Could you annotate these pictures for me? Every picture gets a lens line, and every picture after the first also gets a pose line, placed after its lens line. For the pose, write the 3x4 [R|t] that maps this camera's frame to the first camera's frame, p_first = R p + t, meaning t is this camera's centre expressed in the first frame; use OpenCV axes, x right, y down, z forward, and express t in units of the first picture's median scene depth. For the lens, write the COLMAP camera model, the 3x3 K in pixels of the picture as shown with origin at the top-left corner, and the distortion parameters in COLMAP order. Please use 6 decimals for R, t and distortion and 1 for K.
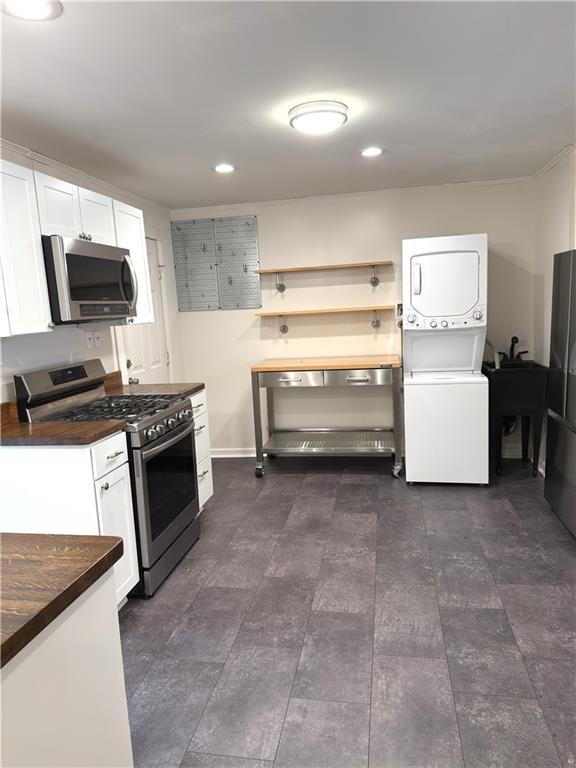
lens RADIAL K [[533.3, 0, 278.1], [0, 533.3, 399.1], [0, 0, 1]] dist [0.069244, -0.000443]
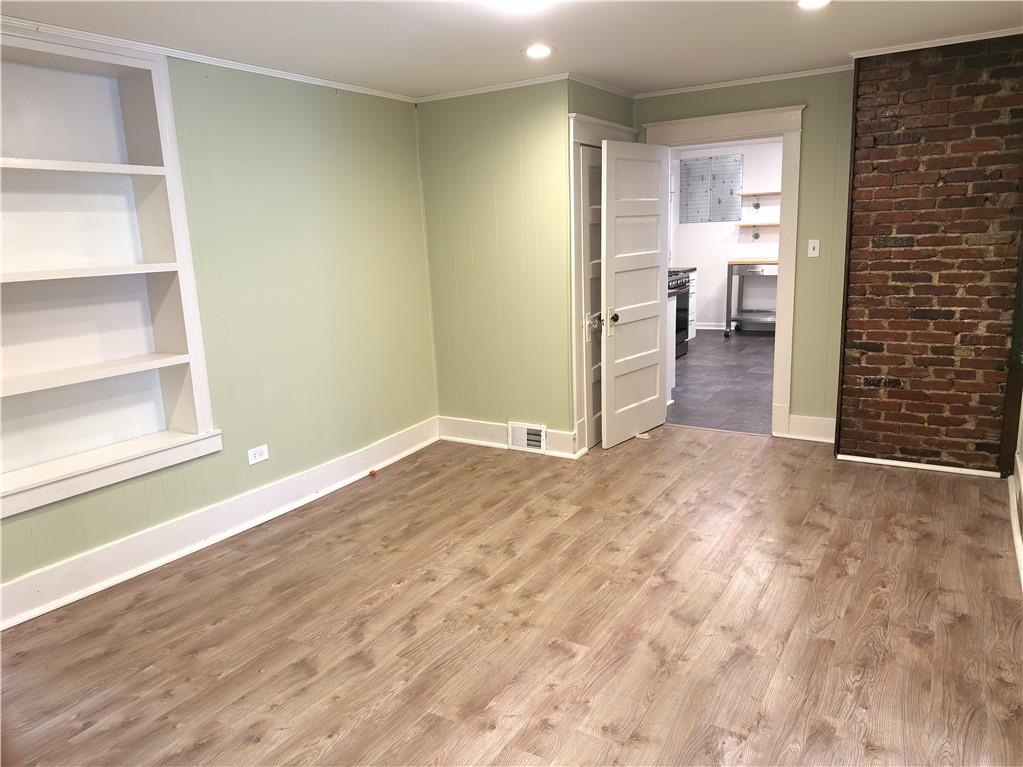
lens RADIAL K [[710.4, 0, 509.8], [0, 710.4, 388.7], [0, 0, 1]] dist [0.069244, -0.000443]
pose [[0.935174, 0.088830, -0.342869, 0.091516], [-0.064626, 0.994583, 0.081407, 0.161047], [0.348244, -0.053972, 0.935849, -1.043894]]
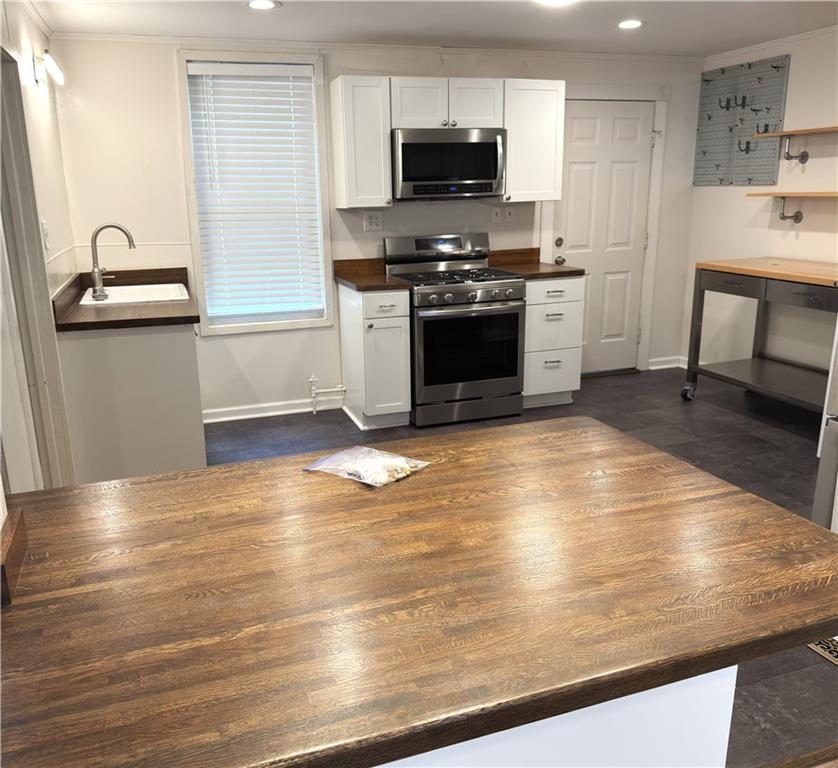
lens RADIAL K [[726.9, 0, 415.5], [0, 726.9, 388.5], [0, 0, 1]] dist [0.015736, -0.038205]
pose [[0.513058, 0.263967, -0.816758, 0.630459], [-0.147177, 0.964501, 0.219264, -0.051104], [0.845642, 0.007713, 0.533695, 0.062766]]
